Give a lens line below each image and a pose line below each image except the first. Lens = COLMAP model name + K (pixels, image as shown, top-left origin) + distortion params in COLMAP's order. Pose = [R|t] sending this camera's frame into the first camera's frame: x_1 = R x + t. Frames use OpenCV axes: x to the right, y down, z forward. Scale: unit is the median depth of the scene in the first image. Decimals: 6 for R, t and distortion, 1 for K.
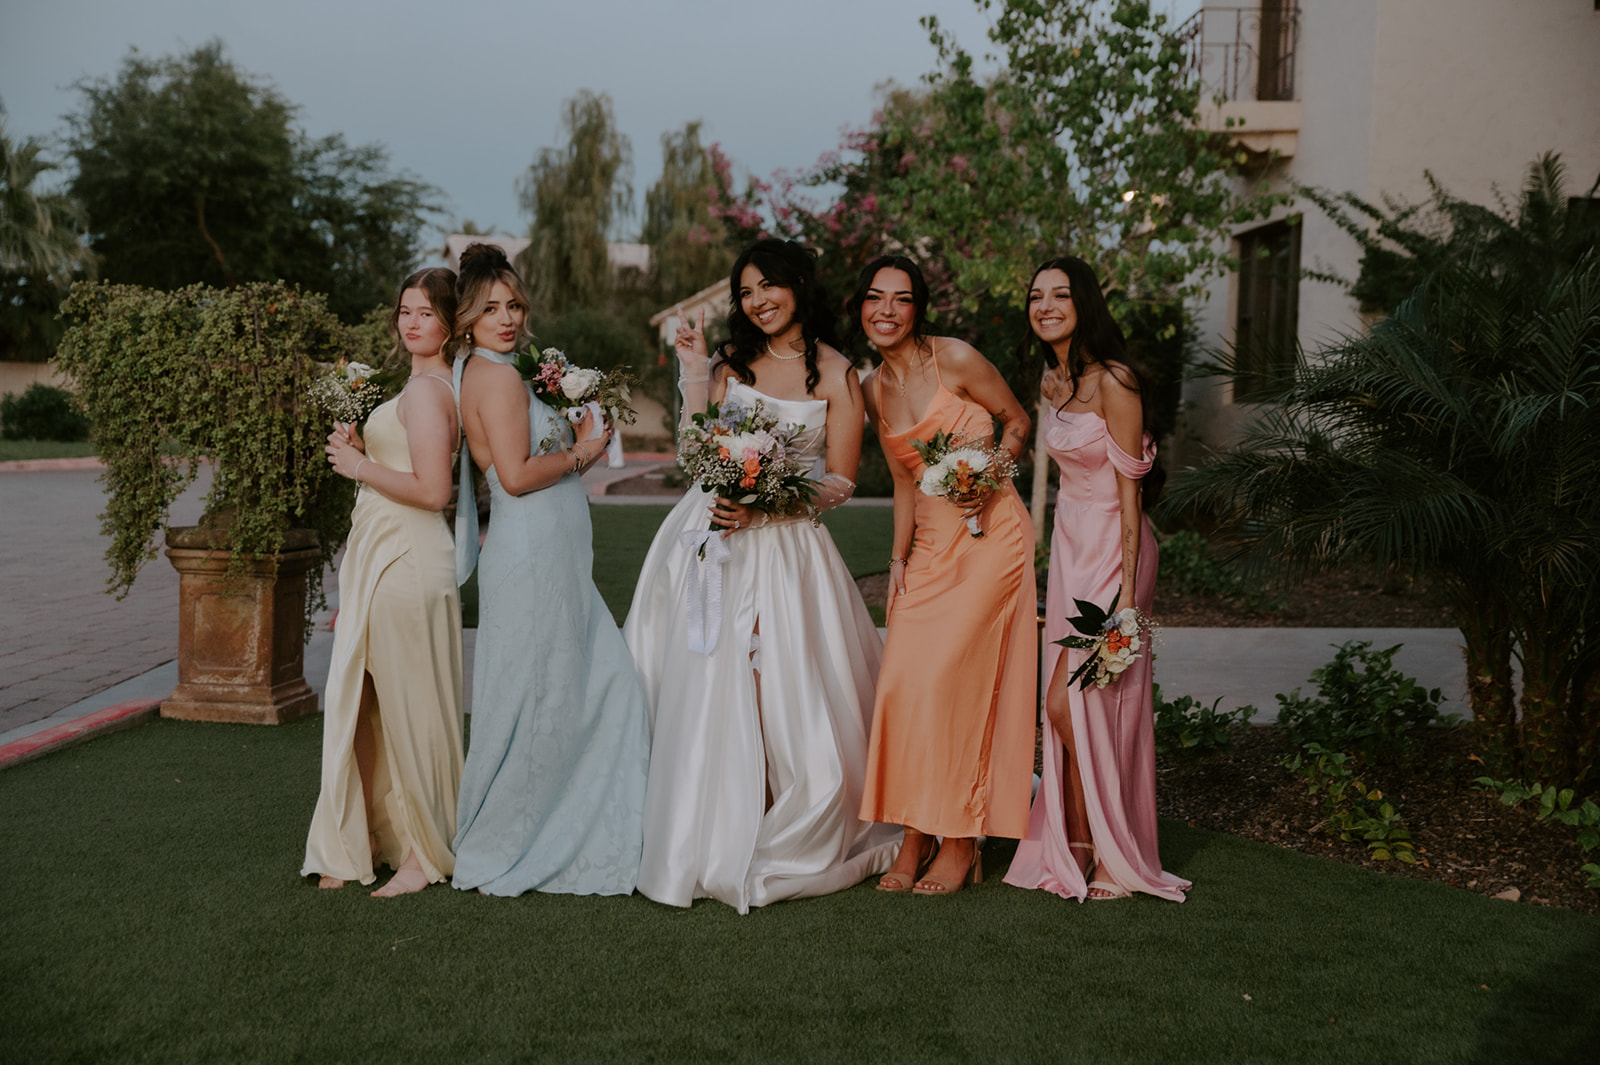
lens RADIAL K [[2134.8, 0, 806.3], [0, 2134.8, 546.3], [0, 0, 1]] dist [0.098110, 0.000000]
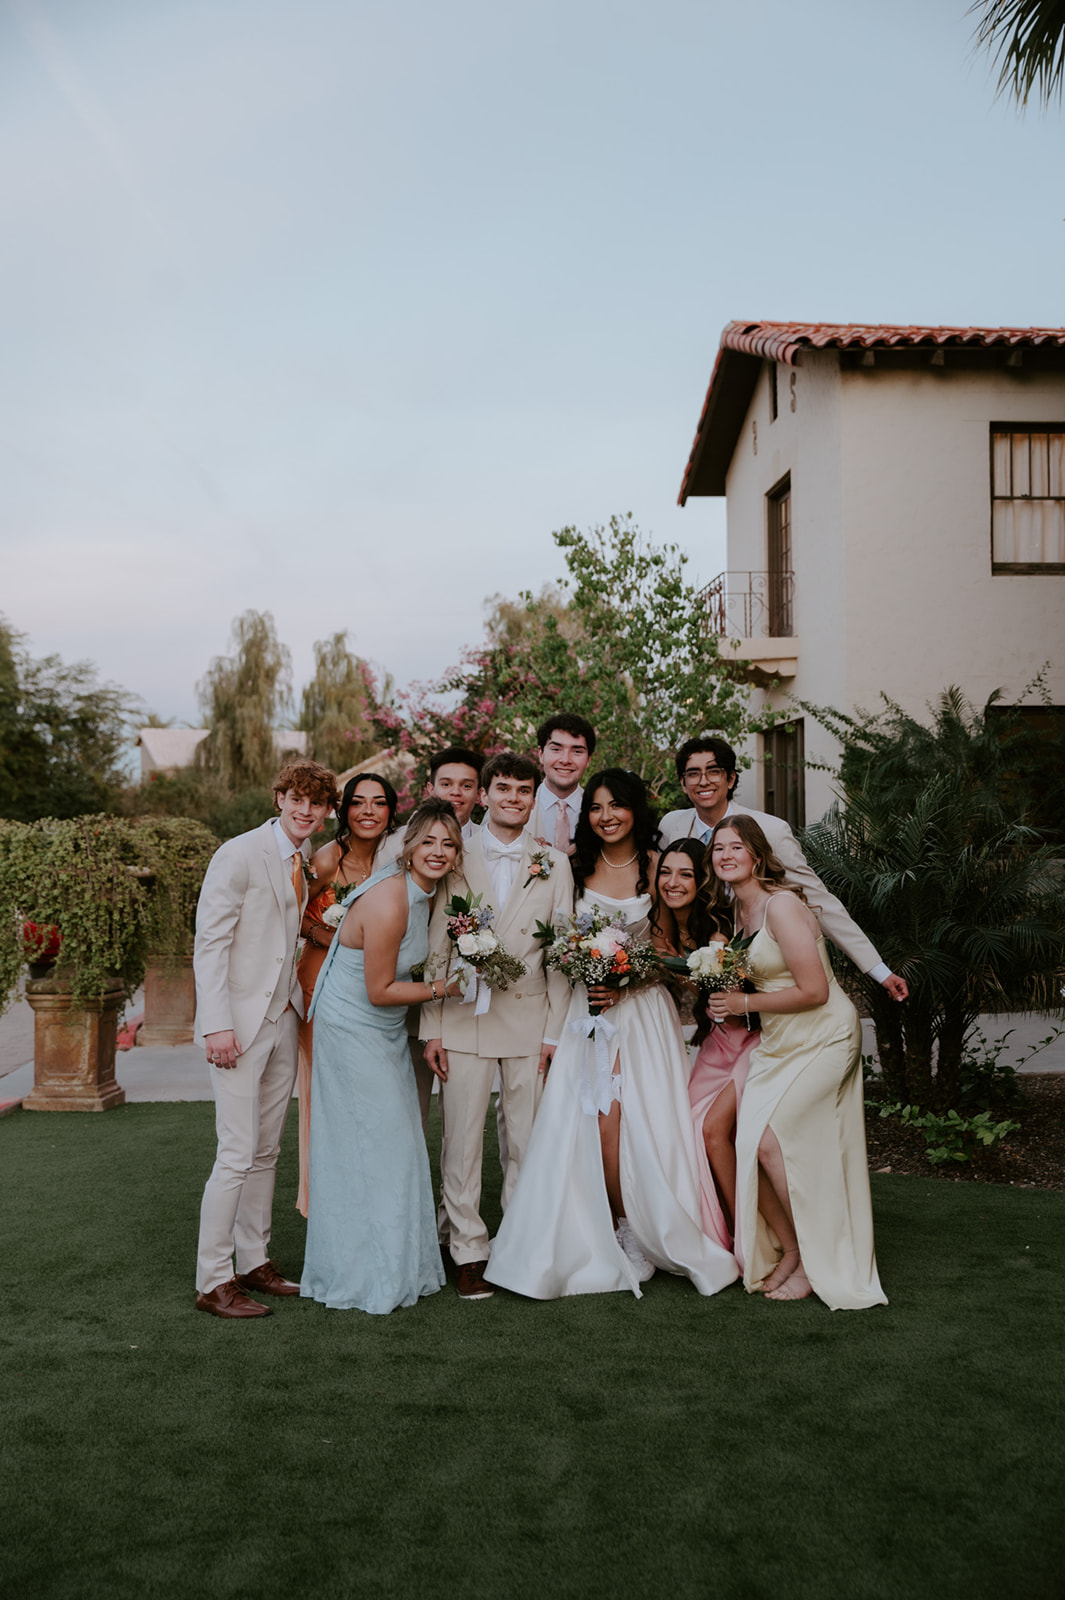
lens RADIAL K [[1799.8, 0, 540.4], [0, 1799.8, 808.7], [0, 0, 1]] dist [0.023200, 0.000000]
pose [[0.997778, -0.031099, 0.058929, -0.006809], [0.036257, 0.995408, -0.088587, -0.001936], [-0.055904, 0.090526, 0.994324, -0.150000]]
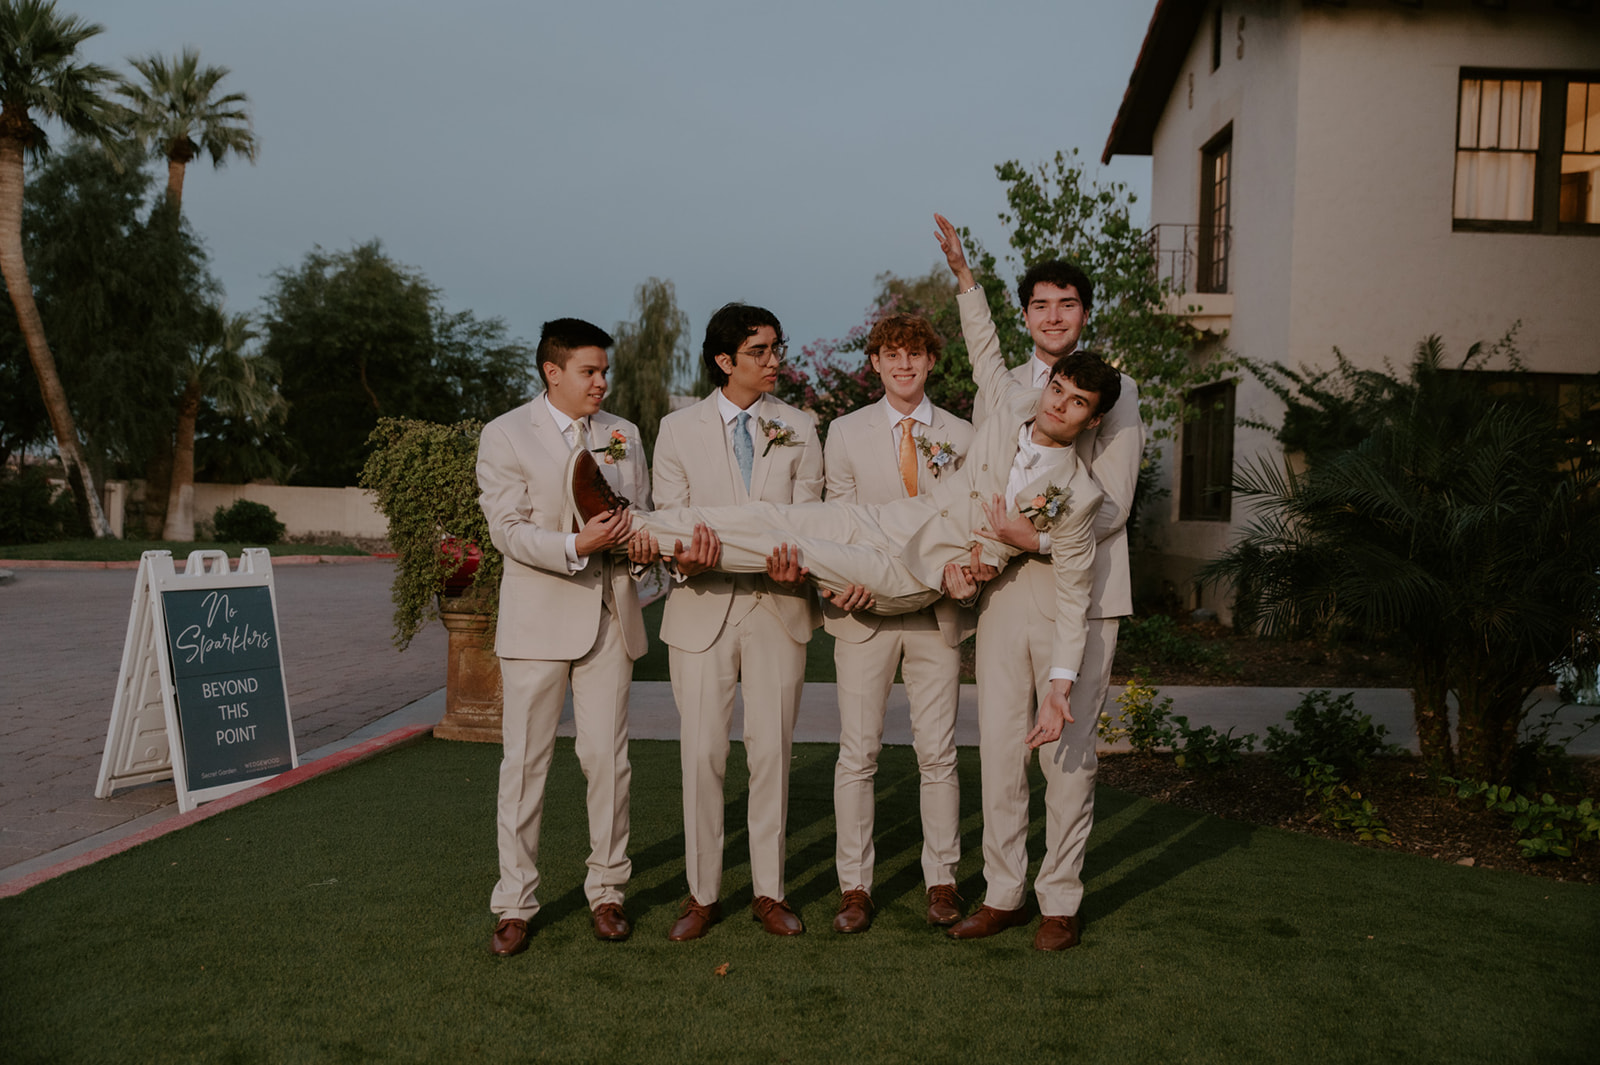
lens RADIAL K [[1689.2, 0, 807.7], [0, 1689.2, 536.0], [0, 0, 1]] dist [0.016137, 0.000000]
pose [[0.999950, 0.009971, -0.000739, -0.036398], [-0.009997, 0.998231, -0.058602, 0.007120], [0.000154, 0.058606, 0.998281, -0.037159]]
